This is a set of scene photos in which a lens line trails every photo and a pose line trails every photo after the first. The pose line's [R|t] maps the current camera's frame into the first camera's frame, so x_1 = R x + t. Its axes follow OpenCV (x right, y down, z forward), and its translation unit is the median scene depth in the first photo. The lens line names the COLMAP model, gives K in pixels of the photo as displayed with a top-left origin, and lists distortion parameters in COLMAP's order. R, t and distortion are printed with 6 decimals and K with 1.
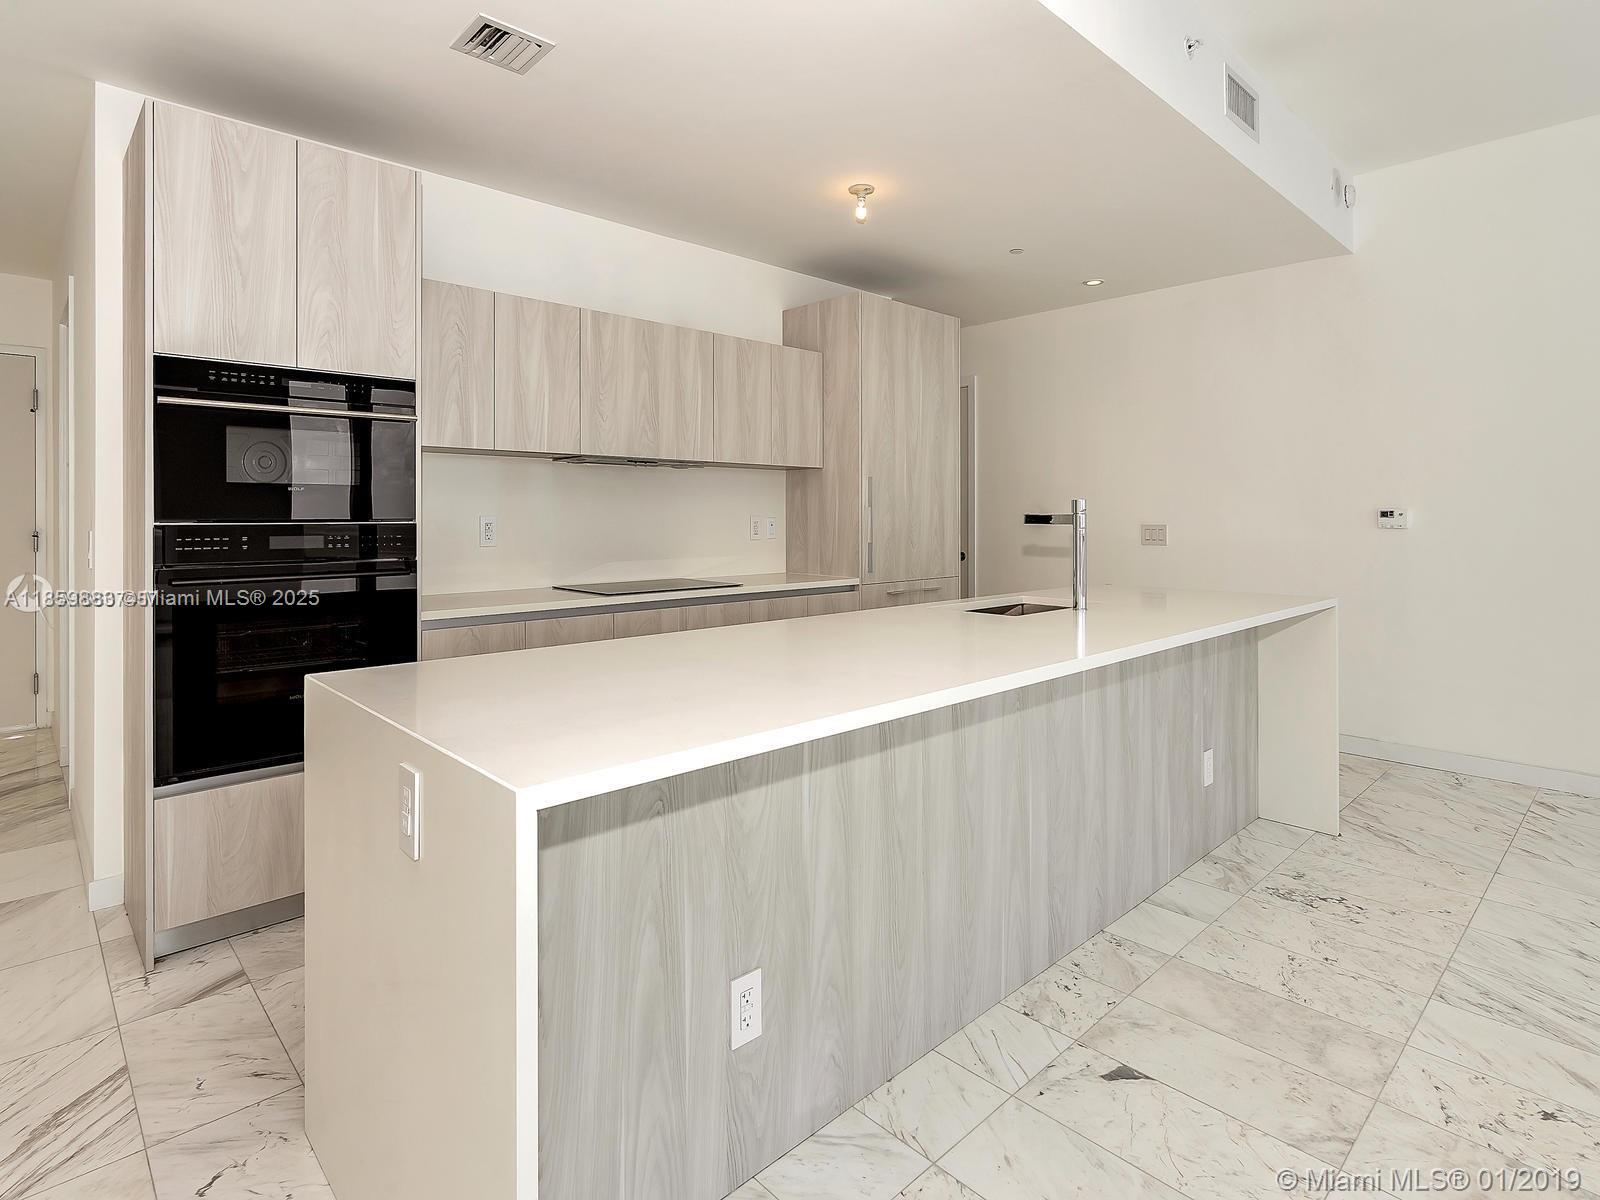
lens RADIAL K [[836.1, 0, 812.4], [0, 836.1, 510.7], [0, 0, 1]] dist [0.004499, -0.000861]
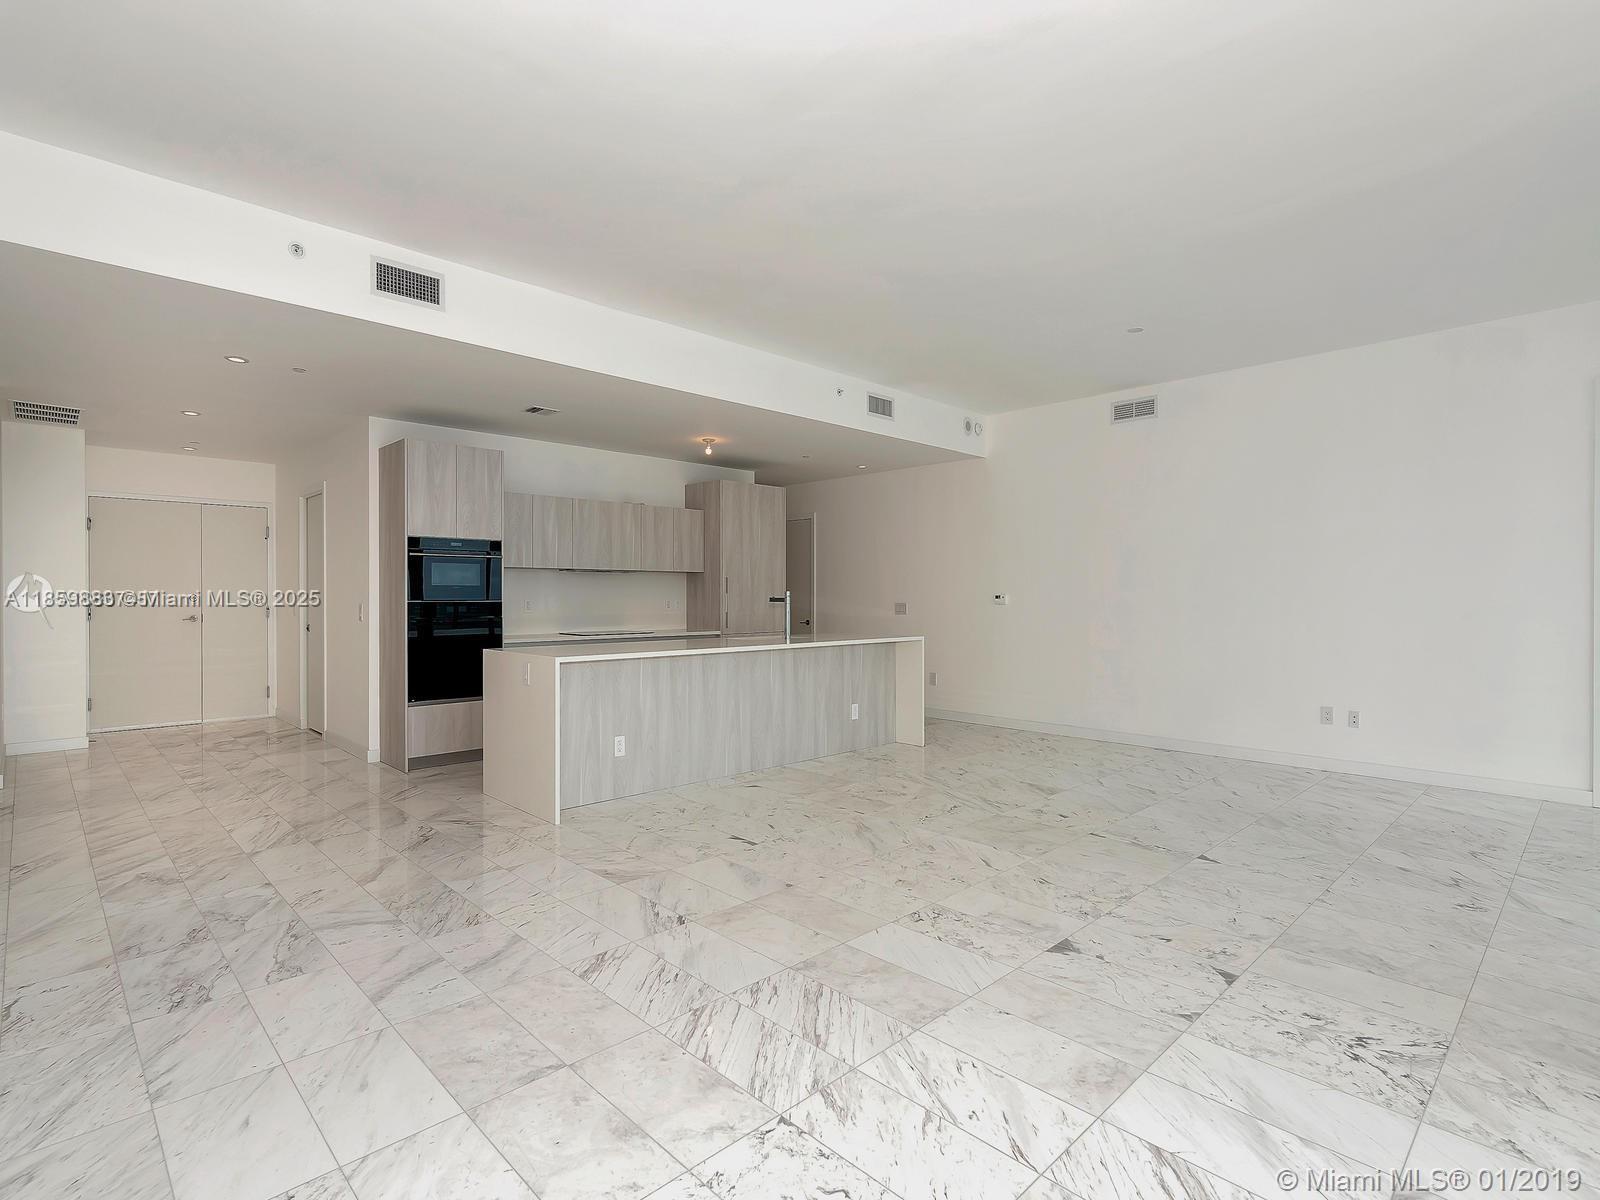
lens RADIAL K [[782.0, 0, 803.3], [0, 782.0, 596.0], [0, 0, 1]] dist [-0.002783, 0.002485]
pose [[0.999972, 0.001157, 0.007338, 0.282181], [-0.001211, 0.999972, 0.007375, -0.014034], [-0.007329, -0.007384, 0.999946, -0.950981]]
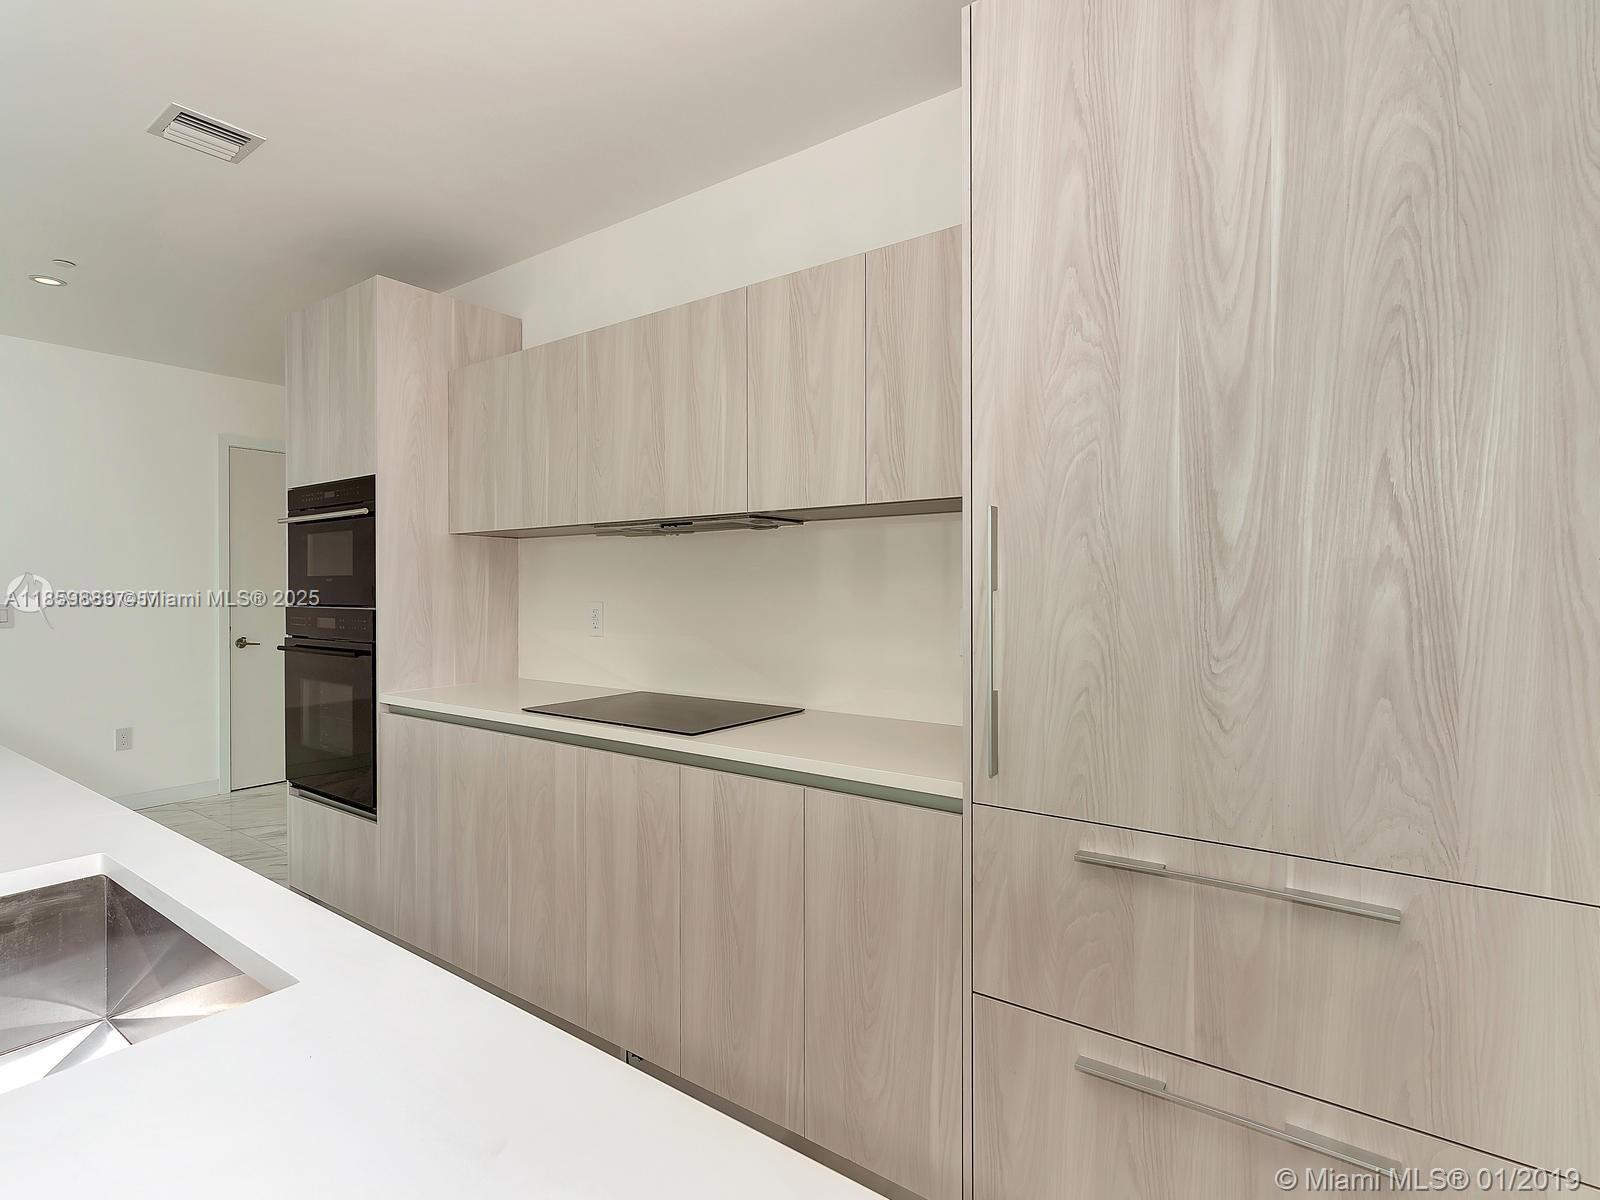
lens RADIAL K [[782.0, 0, 801.0], [0, 782.0, 591.3], [0, 0, 1]] dist [-0.002783, 0.002485]
pose [[0.191438, 0.008224, -0.981470, 0.467917], [0.007357, 0.999925, 0.009813, -0.010570], [0.981477, -0.009099, 0.191363, 1.054992]]
